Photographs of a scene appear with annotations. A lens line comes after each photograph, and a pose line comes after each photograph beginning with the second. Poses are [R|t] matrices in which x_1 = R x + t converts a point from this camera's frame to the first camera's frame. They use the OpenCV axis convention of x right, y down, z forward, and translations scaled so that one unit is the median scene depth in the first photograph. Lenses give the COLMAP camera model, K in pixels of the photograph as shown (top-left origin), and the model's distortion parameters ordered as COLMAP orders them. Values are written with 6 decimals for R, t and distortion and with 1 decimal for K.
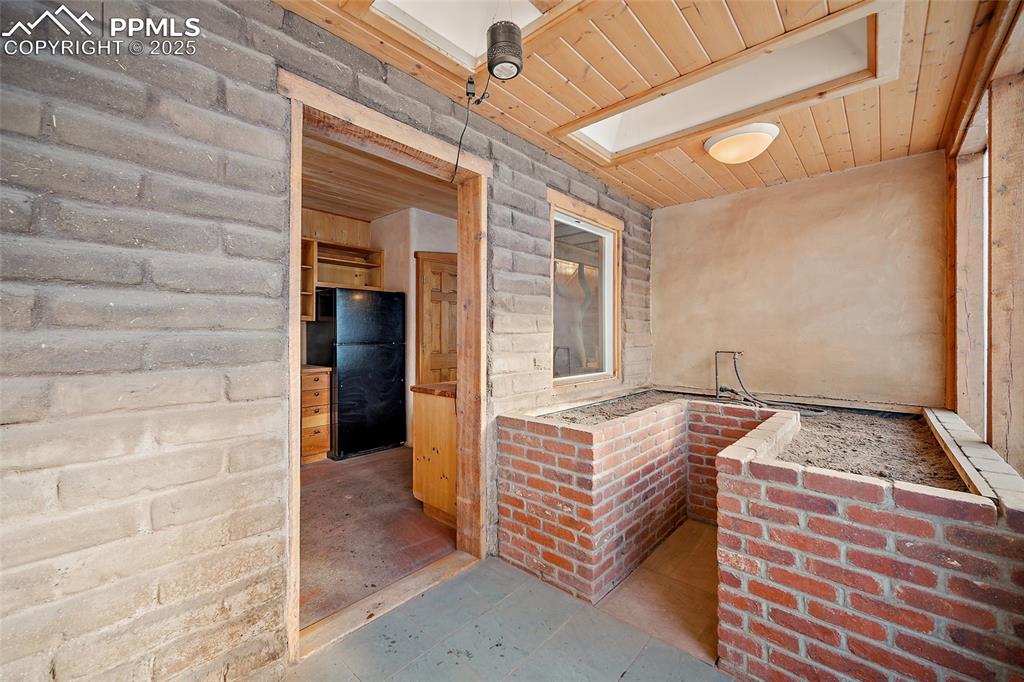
lens RADIAL K [[406.6, 0, 508.5], [0, 406.6, 337.1], [0, 0, 1]] dist [0.001032, -0.000088]
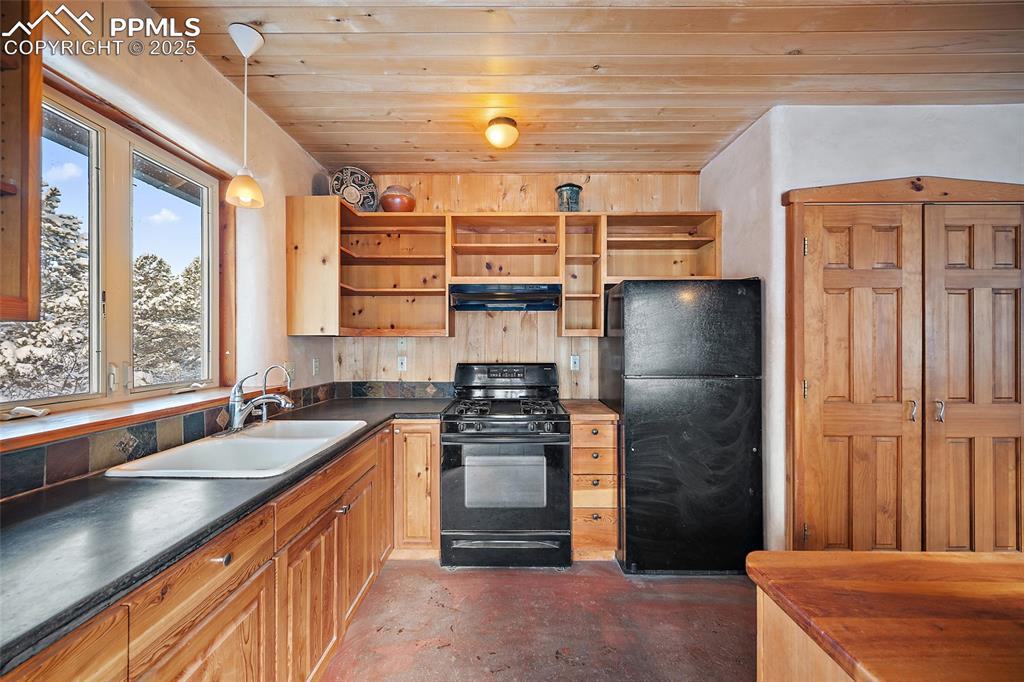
lens RADIAL K [[406.6, 0, 505.4], [0, 406.6, 342.1], [0, 0, 1]] dist [0.001032, -0.000088]
pose [[0.658612, -0.006675, -0.752453, -0.080097], [-0.000052, 0.999960, -0.008916, -0.023998], [0.752482, 0.005911, 0.658586, 0.416947]]
